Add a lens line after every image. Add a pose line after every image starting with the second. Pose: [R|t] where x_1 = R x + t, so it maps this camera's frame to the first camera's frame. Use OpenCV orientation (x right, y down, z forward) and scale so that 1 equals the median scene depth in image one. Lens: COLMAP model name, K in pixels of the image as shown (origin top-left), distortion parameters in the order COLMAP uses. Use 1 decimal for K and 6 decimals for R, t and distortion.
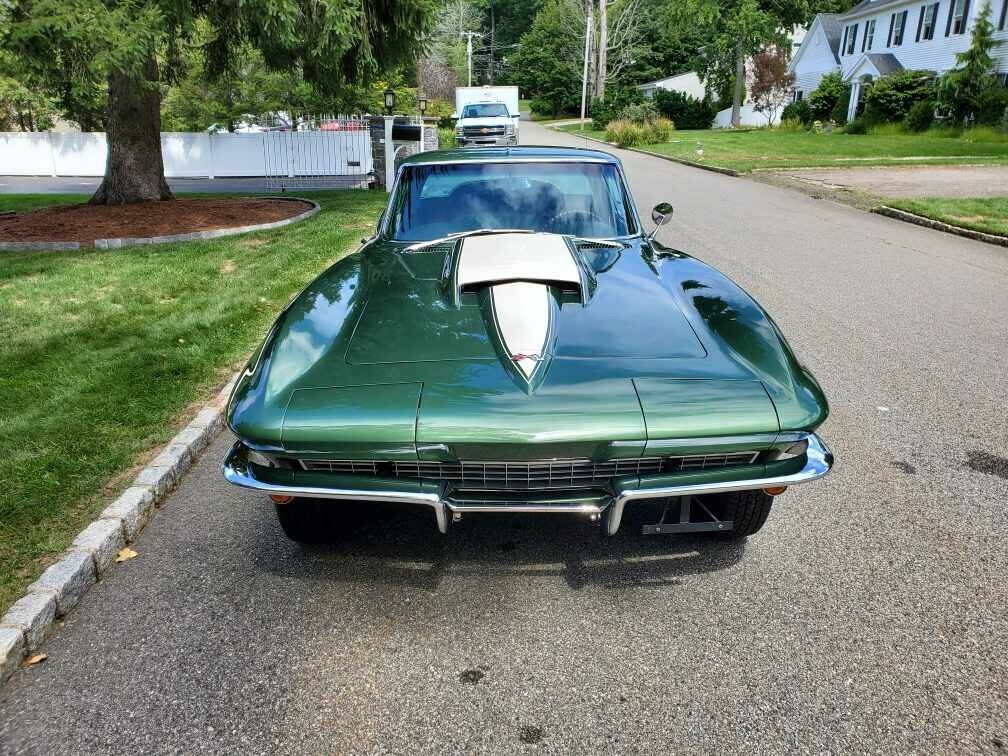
lens RADIAL K [[764.0, 0, 510.6], [0, 764.0, 378.7], [0, 0, 1]] dist [-0.043943, 0.065984]
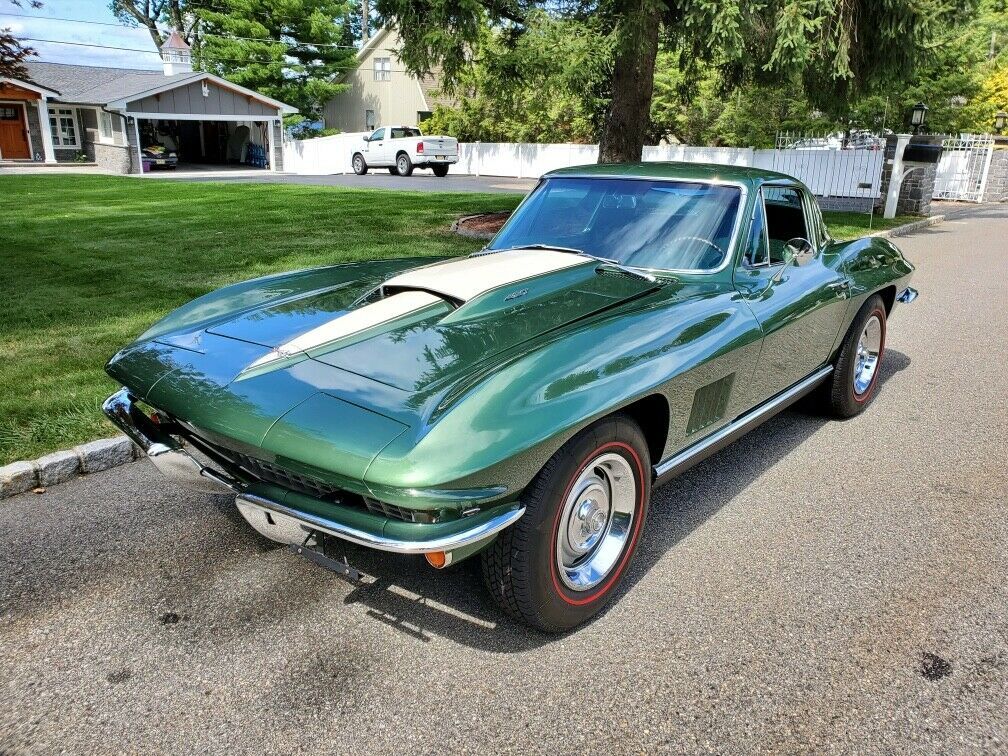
lens RADIAL K [[764.0, 0, 510.6], [0, 764.0, 378.7], [0, 0, 1]] dist [-0.043943, 0.065984]
pose [[0.758901, 0.208922, -0.616783, 0.154858], [-0.221530, 0.973476, 0.057171, -0.020949], [0.612368, 0.093249, 0.785054, 0.063373]]
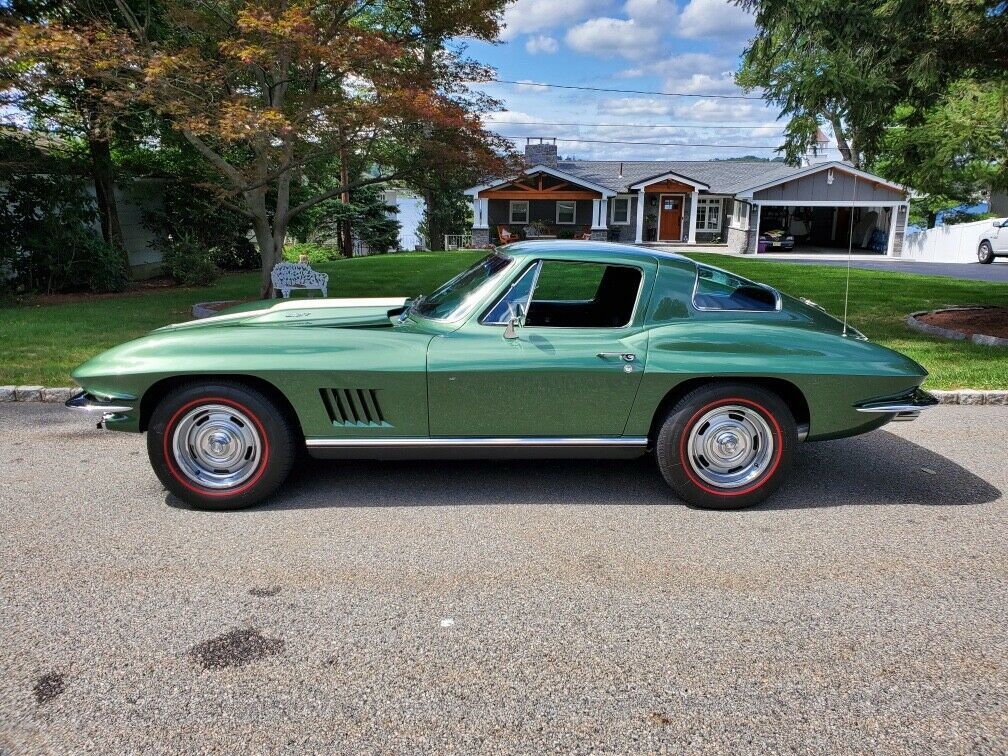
lens RADIAL K [[764.0, 0, 510.6], [0, 764.0, 378.7], [0, 0, 1]] dist [-0.043943, 0.065984]
pose [[0.035536, 0.211747, -0.976678, 0.343217], [-0.326220, 0.926220, 0.188938, -0.094950], [0.944626, 0.311898, 0.101990, 0.284167]]
